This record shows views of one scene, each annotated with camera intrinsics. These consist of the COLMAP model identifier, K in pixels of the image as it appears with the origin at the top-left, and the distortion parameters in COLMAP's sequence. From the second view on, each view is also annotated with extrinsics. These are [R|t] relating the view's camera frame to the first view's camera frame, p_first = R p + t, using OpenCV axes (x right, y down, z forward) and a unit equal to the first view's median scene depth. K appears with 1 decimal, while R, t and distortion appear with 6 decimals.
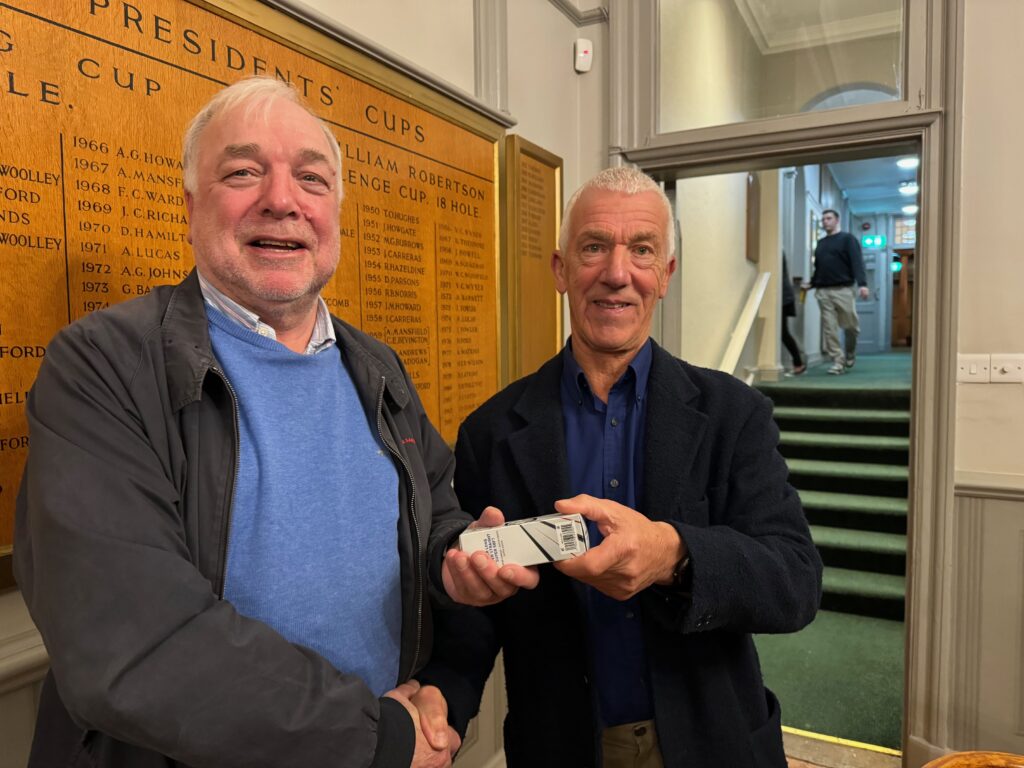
lens RADIAL K [[723.1, 0, 509.5], [0, 723.1, 377.4], [0, 0, 1]] dist [0.029372, -0.042132]
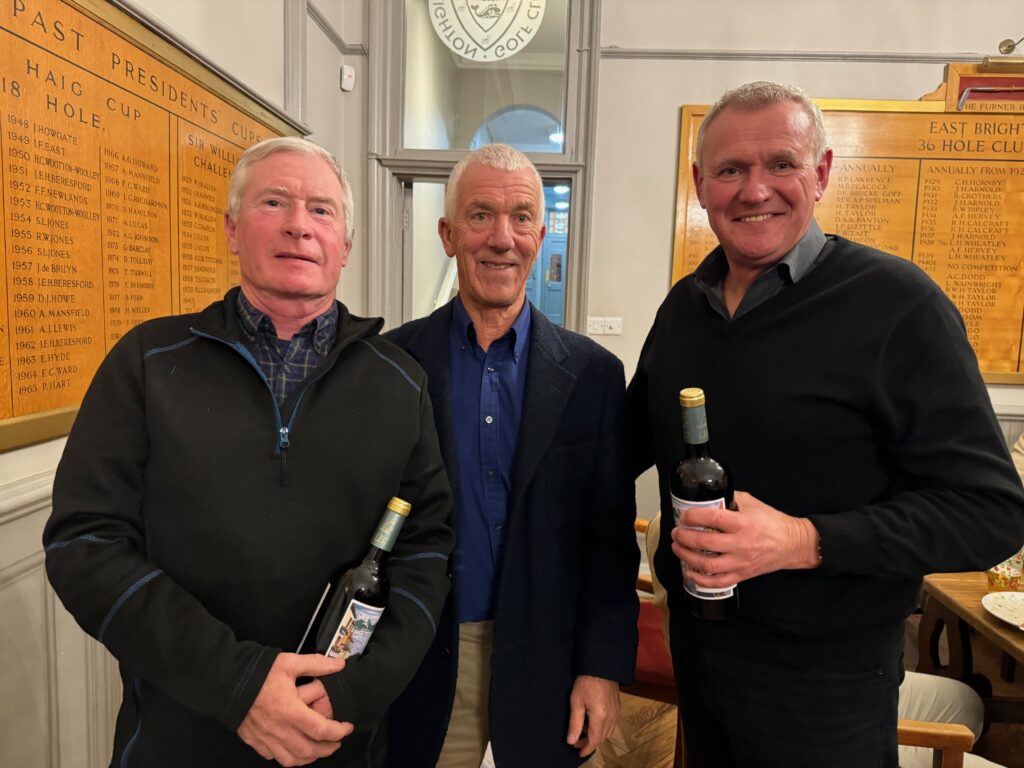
lens RADIAL K [[723.1, 0, 504.9], [0, 723.1, 387.0], [0, 0, 1]] dist [0.029372, -0.042132]
pose [[0.908063, -0.004660, 0.418808, -0.226177], [-0.020190, 0.998289, 0.054883, 0.038567], [-0.418347, -0.058292, 0.906415, -0.391438]]
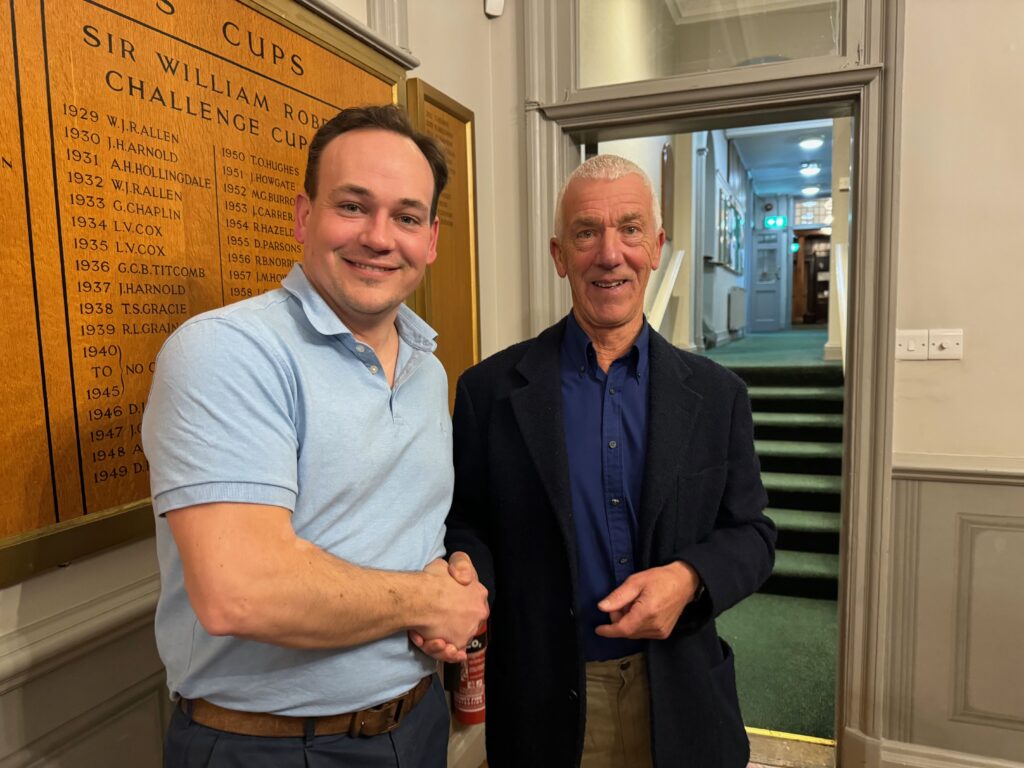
lens RADIAL K [[723.1, 0, 519.5], [0, 723.1, 386.2], [0, 0, 1]] dist [0.029372, -0.042132]
pose [[0.991103, -0.021662, 0.131323, 0.006356], [0.016710, 0.999112, 0.038689, -0.003402], [-0.132044, -0.036150, 0.990584, 0.121529]]
